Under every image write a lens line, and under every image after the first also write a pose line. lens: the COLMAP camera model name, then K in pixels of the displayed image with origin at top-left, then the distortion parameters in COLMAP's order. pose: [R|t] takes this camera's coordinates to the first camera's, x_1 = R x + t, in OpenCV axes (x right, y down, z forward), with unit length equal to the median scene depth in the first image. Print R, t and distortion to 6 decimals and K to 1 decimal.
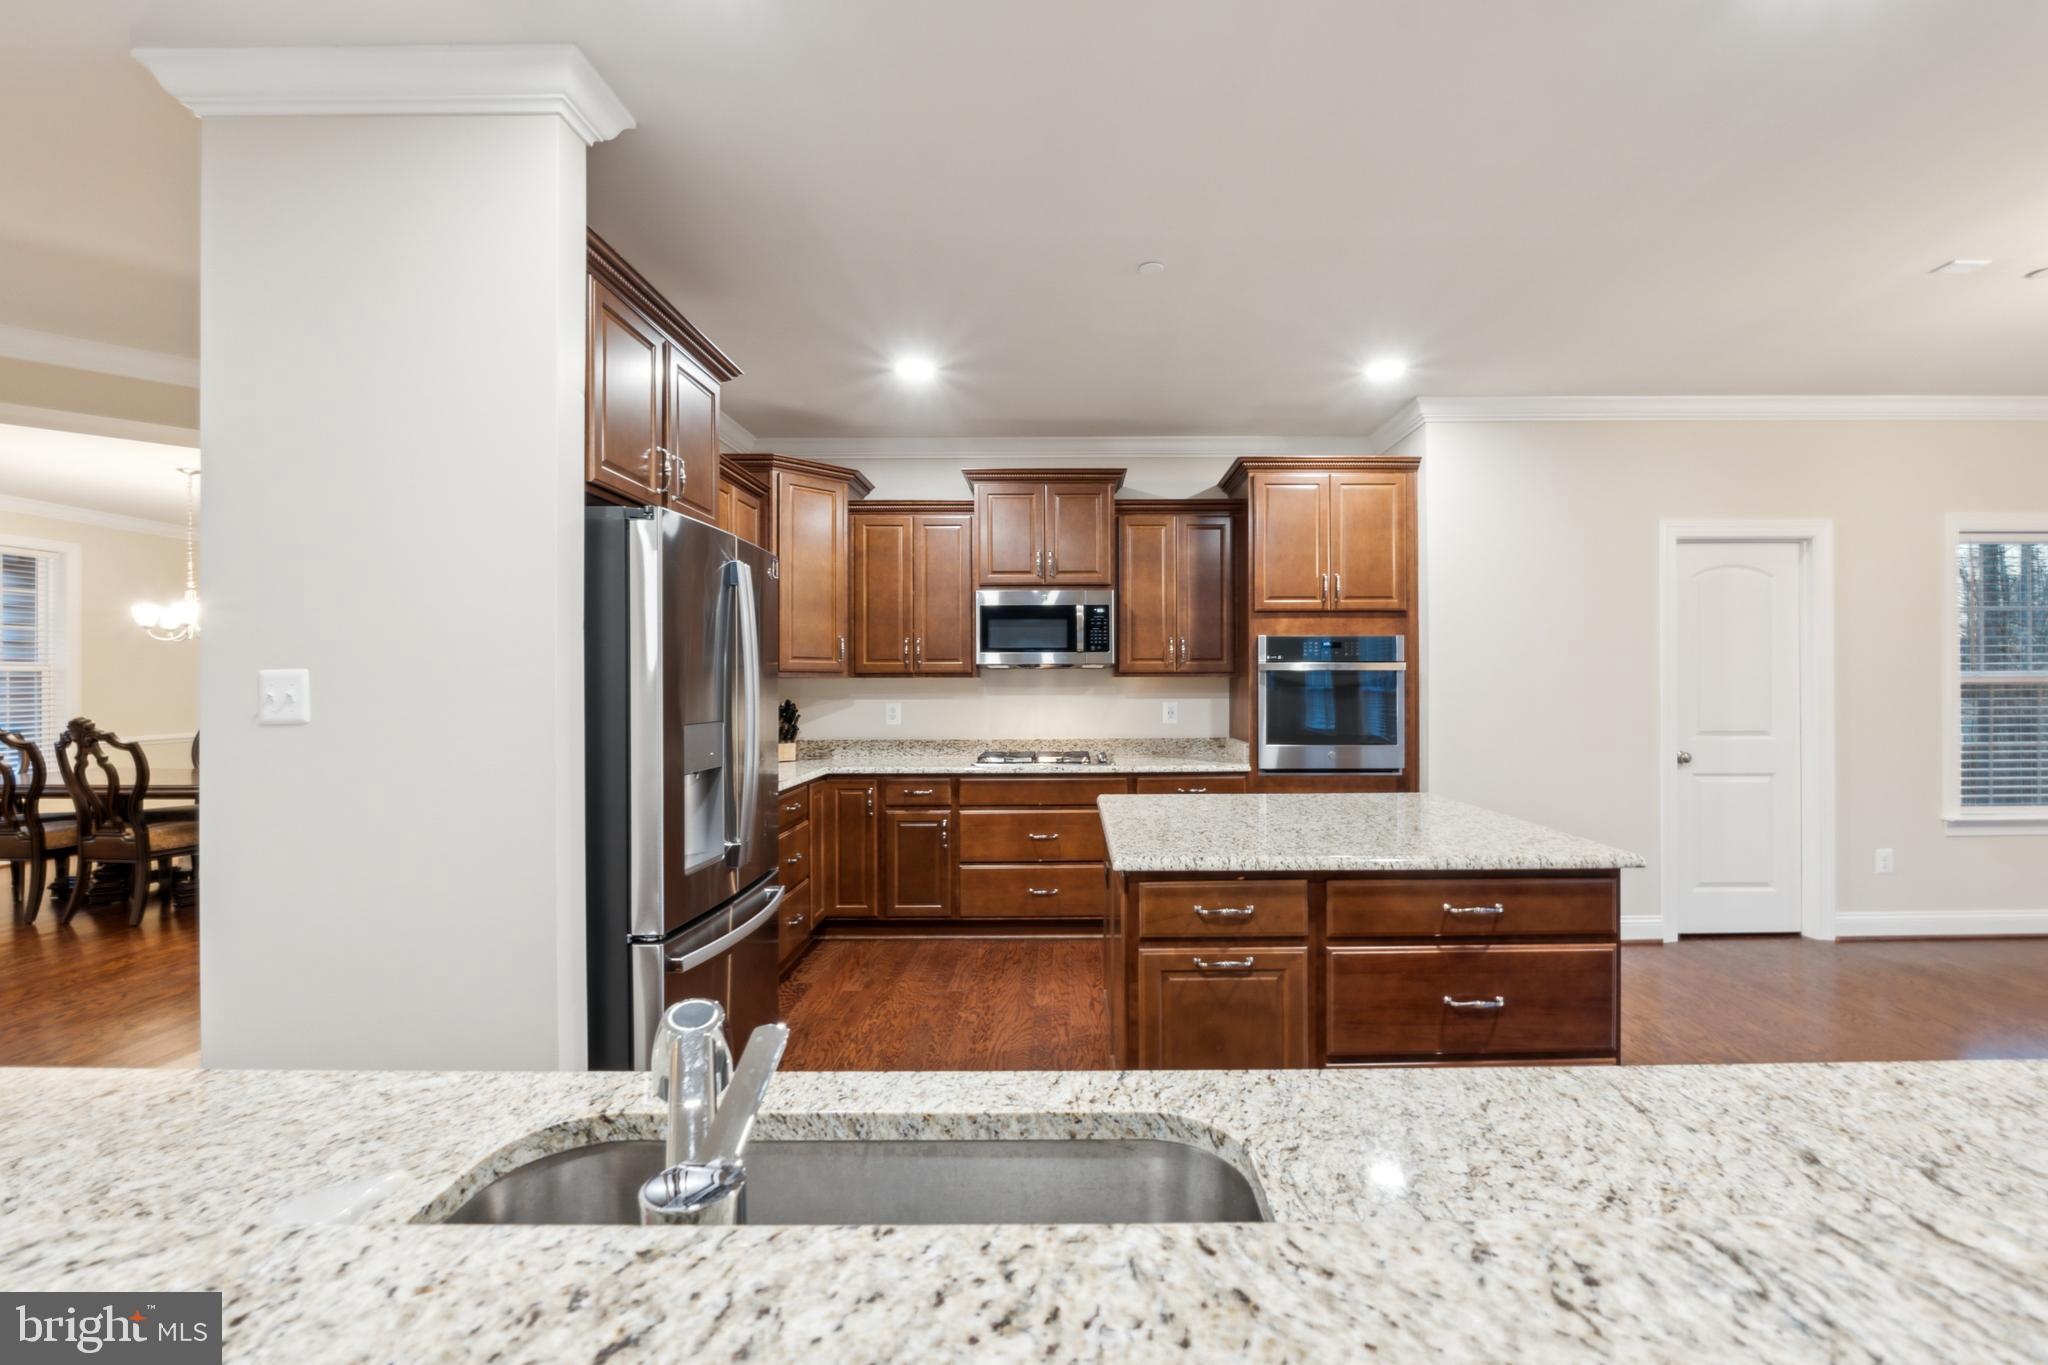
lens RADIAL K [[857.7, 0, 1046.0], [0, 857.7, 687.0], [0, 0, 1]] dist [-0.014130, -0.000441]
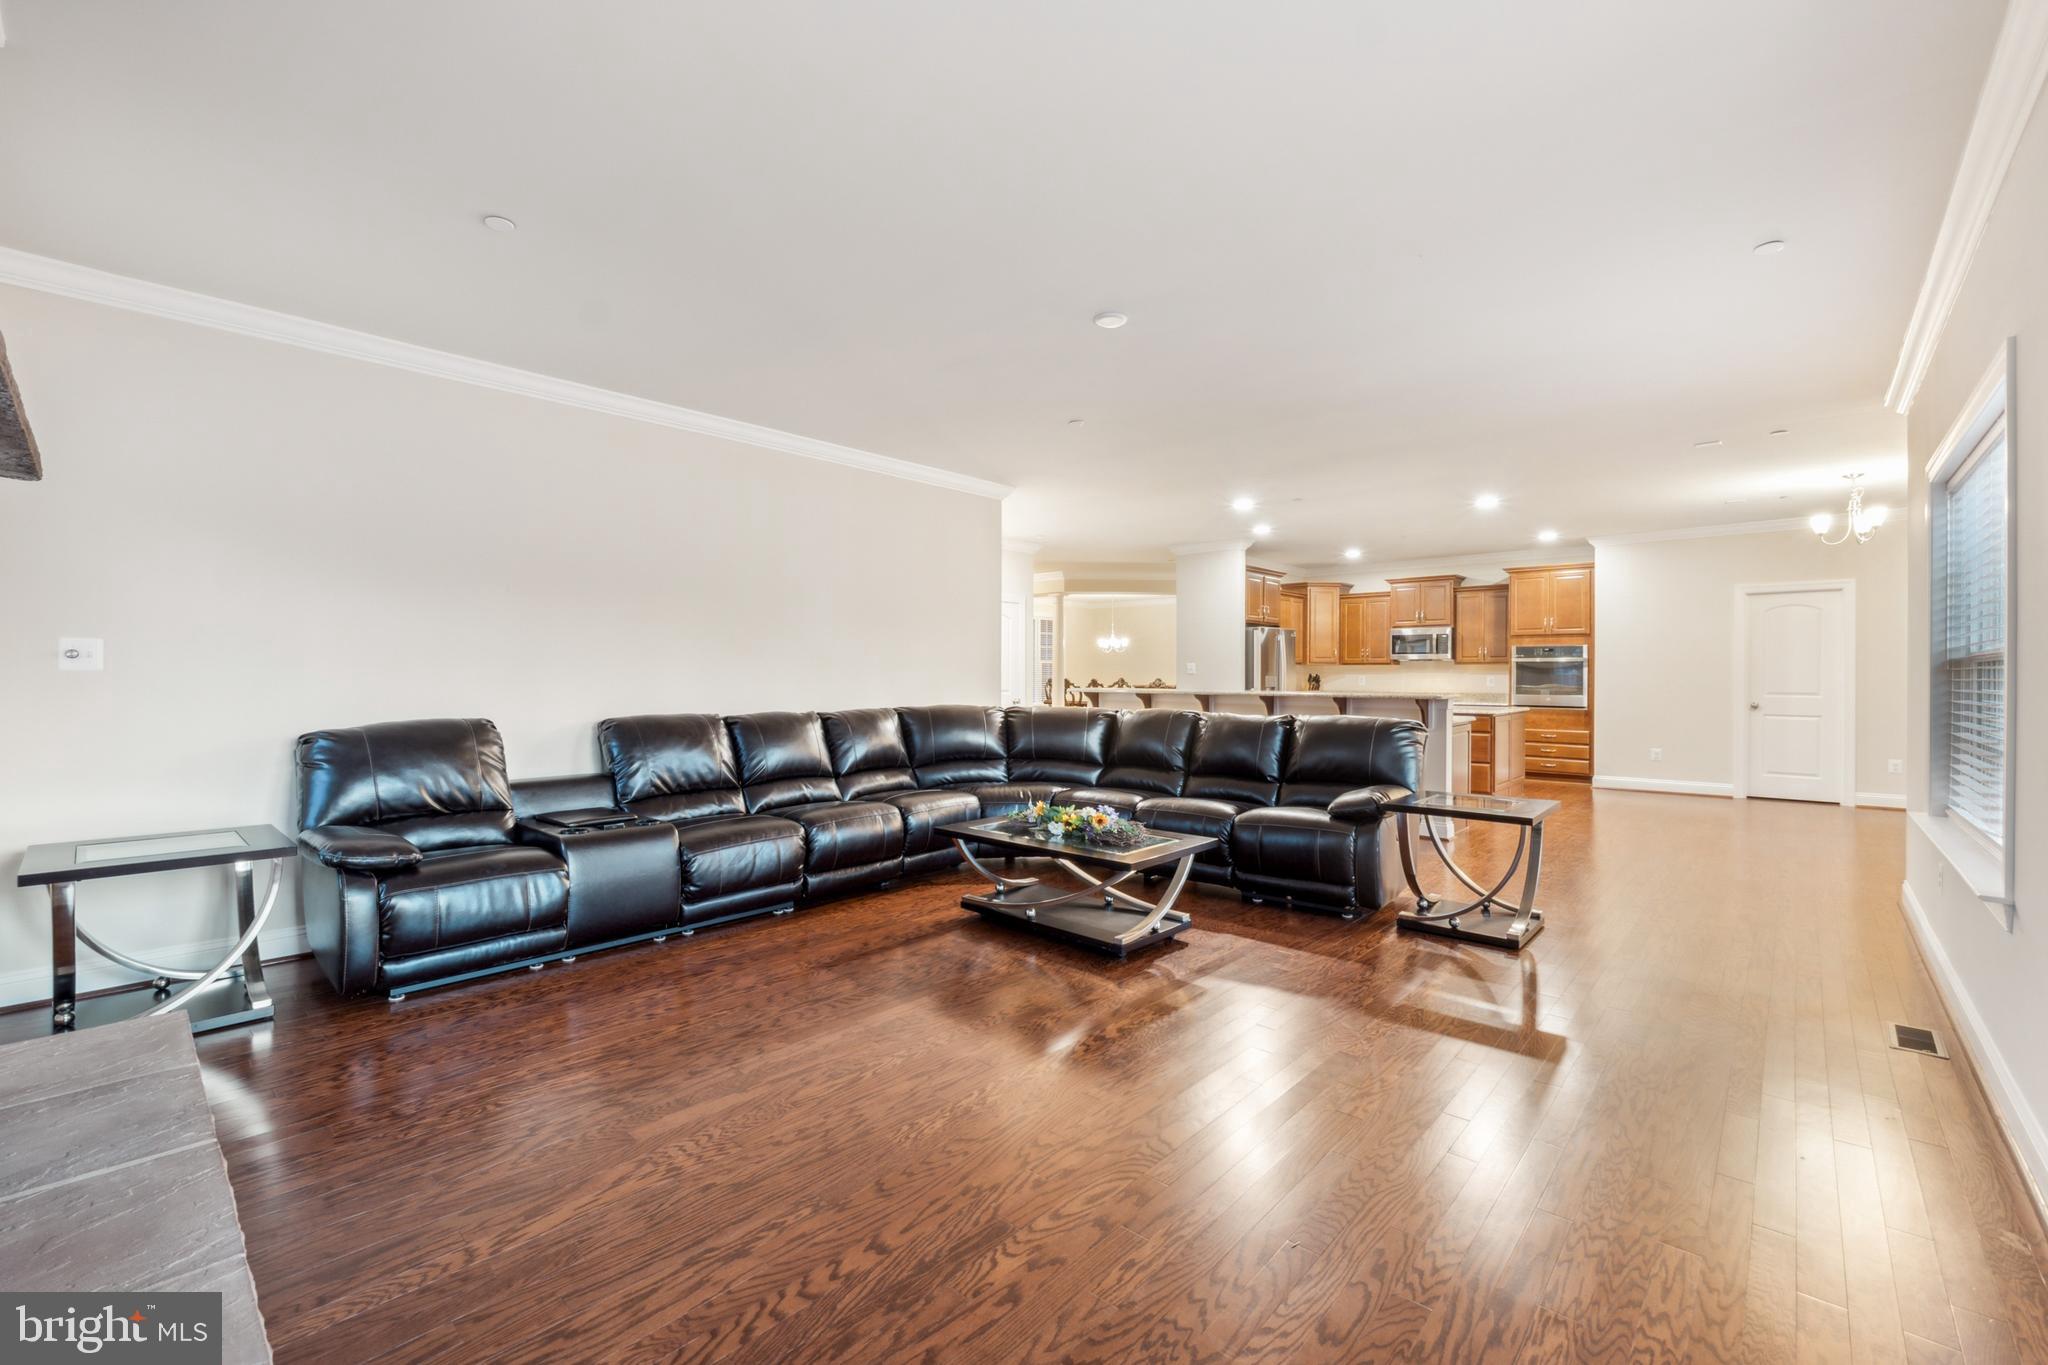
lens RADIAL K [[857.7, 0, 1038.3], [0, 857.7, 679.6], [0, 0, 1]] dist [-0.014130, -0.000441]
pose [[0.750963, 0.009598, -0.660275, 0.800535], [-0.003603, 0.999939, 0.010437, 0.009529], [0.660334, -0.005459, 0.750952, -1.536691]]
